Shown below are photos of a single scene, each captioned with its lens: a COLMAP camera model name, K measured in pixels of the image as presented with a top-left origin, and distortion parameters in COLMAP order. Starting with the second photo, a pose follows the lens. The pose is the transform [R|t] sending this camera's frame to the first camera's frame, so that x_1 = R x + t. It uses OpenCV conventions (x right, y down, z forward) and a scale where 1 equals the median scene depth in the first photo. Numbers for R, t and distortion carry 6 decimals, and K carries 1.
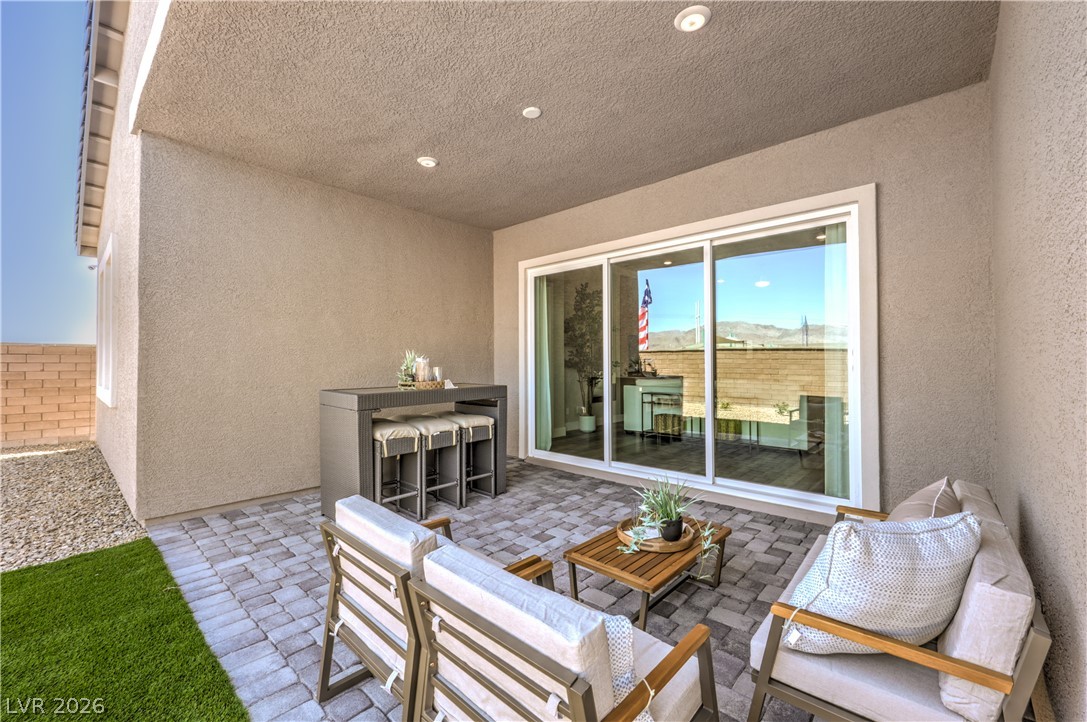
lens RADIAL K [[447.1, 0, 549.0], [0, 447.1, 359.1], [0, 0, 1]] dist [0.002232, 0.000049]
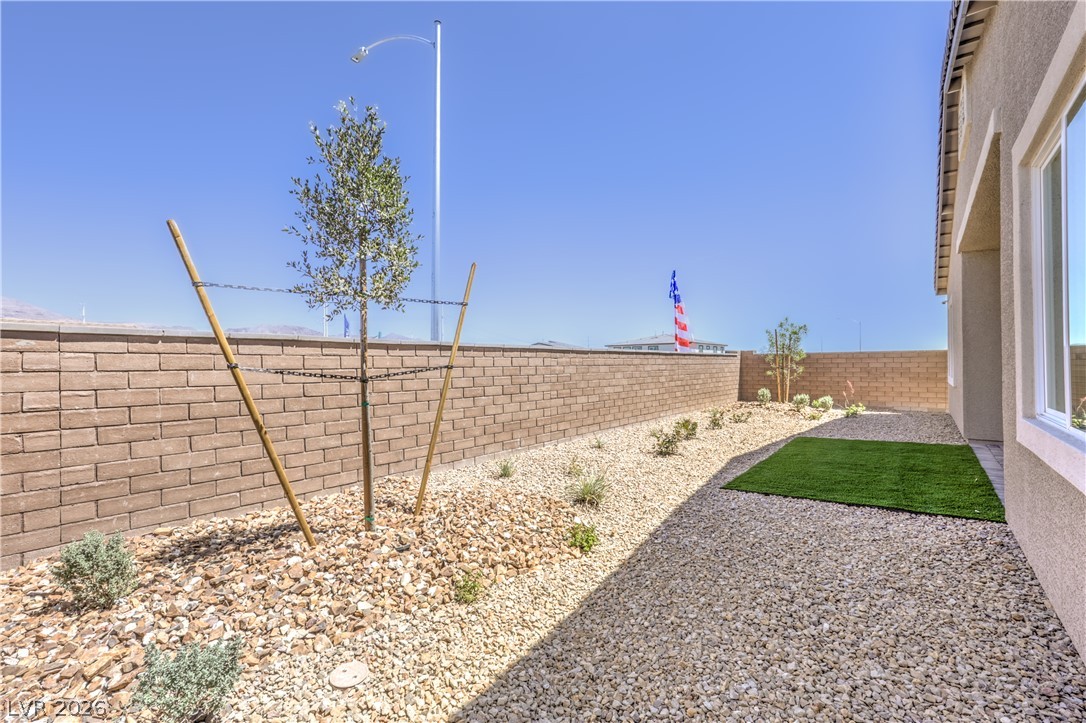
lens RADIAL K [[446.6, 0, 543.3], [0, 446.6, 362.9], [0, 0, 1]] dist [0.002232, 0.000049]
pose [[0.036100, -0.003026, -0.999344, 0.974738], [0.020397, 0.999789, -0.002291, -0.026245], [0.999140, -0.020301, 0.036154, -0.914449]]
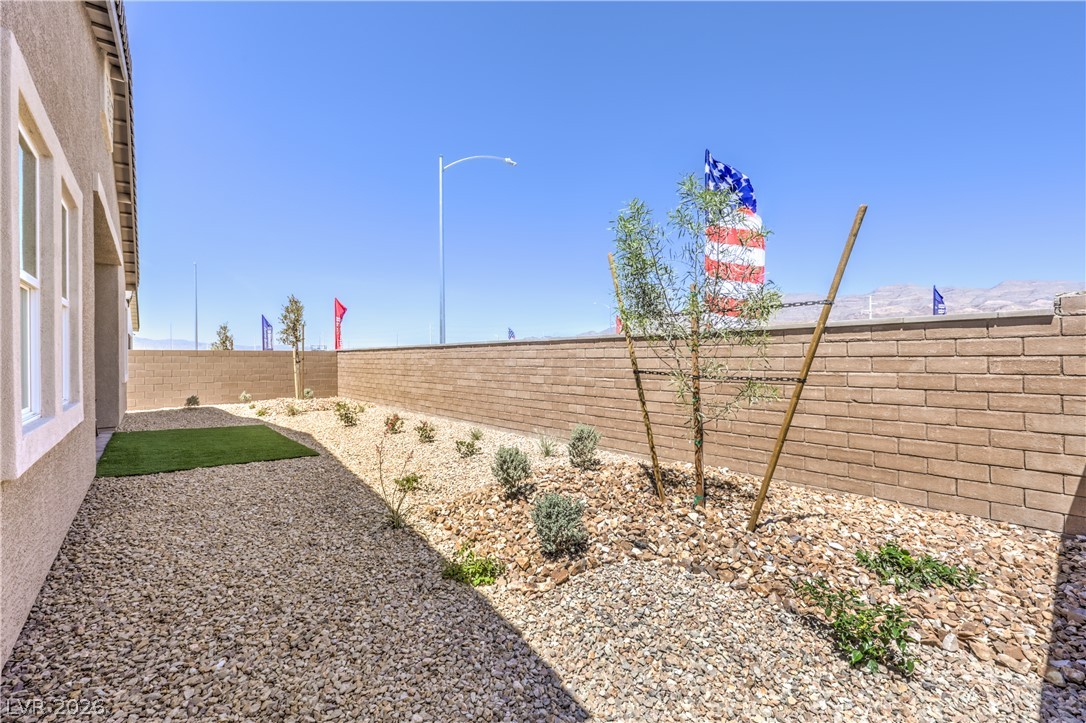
lens RADIAL K [[446.6, 0, 540.4], [0, 446.6, 356.8], [0, 0, 1]] dist [0.002232, 0.000049]
pose [[-0.992906, 0.008696, 0.118581, -2.197622], [0.007442, 0.999912, -0.011019, 0.009654], [-0.118666, -0.010059, -0.992883, 1.999179]]
